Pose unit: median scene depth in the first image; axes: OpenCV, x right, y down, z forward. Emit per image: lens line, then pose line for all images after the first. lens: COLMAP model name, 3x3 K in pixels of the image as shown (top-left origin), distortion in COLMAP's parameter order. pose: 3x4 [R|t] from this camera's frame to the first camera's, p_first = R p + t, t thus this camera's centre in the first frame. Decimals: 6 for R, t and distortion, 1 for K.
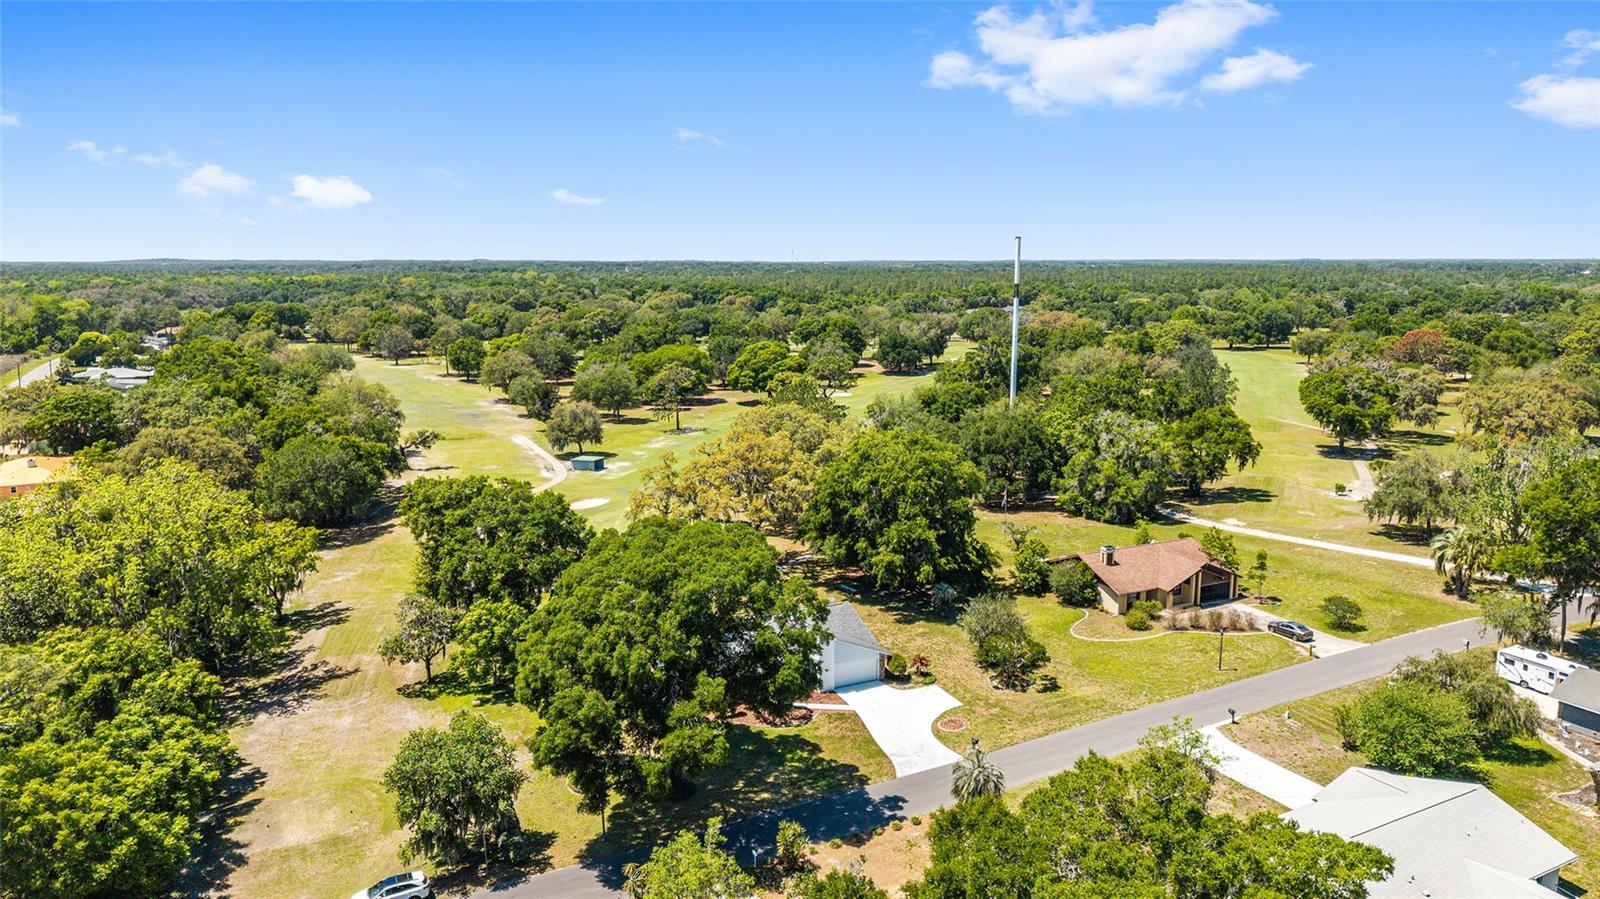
lens RADIAL K [[1071.0, 0, 800.0], [0, 1071.0, 449.5], [0, 0, 1]] dist [0.055259, -0.085134]
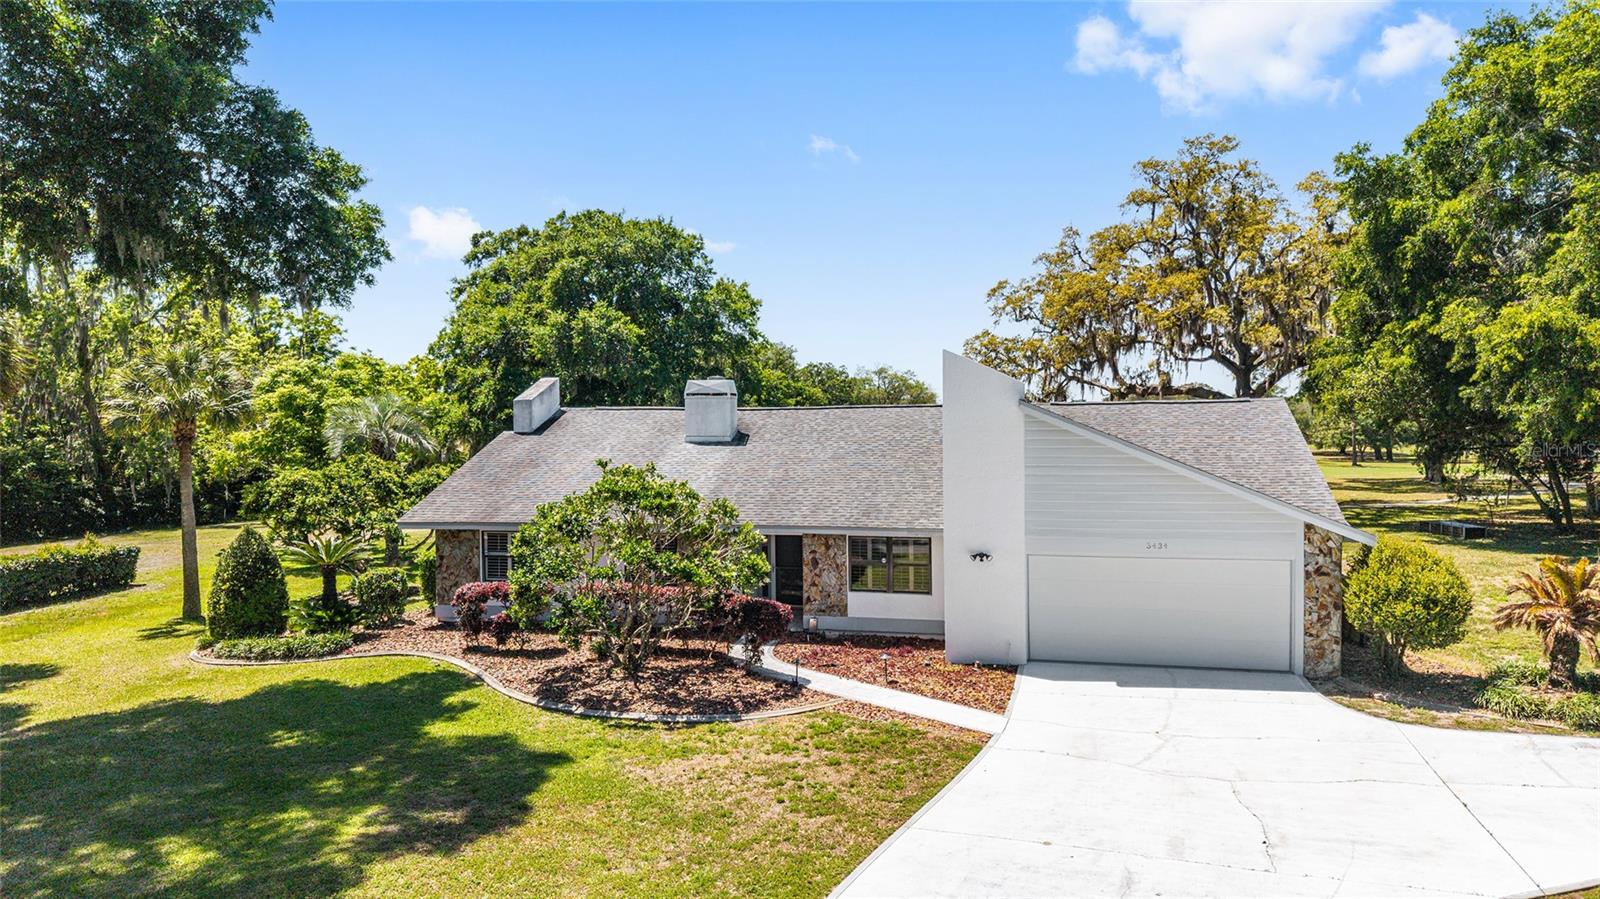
lens RADIAL K [[1073.7, 0, 800.0], [0, 1073.7, 449.5], [0, 0, 1]] dist [-0.001379, -0.002317]
pose [[0.754376, 0.004171, -0.656430, 0.113499], [-0.112100, 0.986110, -0.122561, 0.180615], [0.646800, 0.166043, 0.744365, 0.686644]]
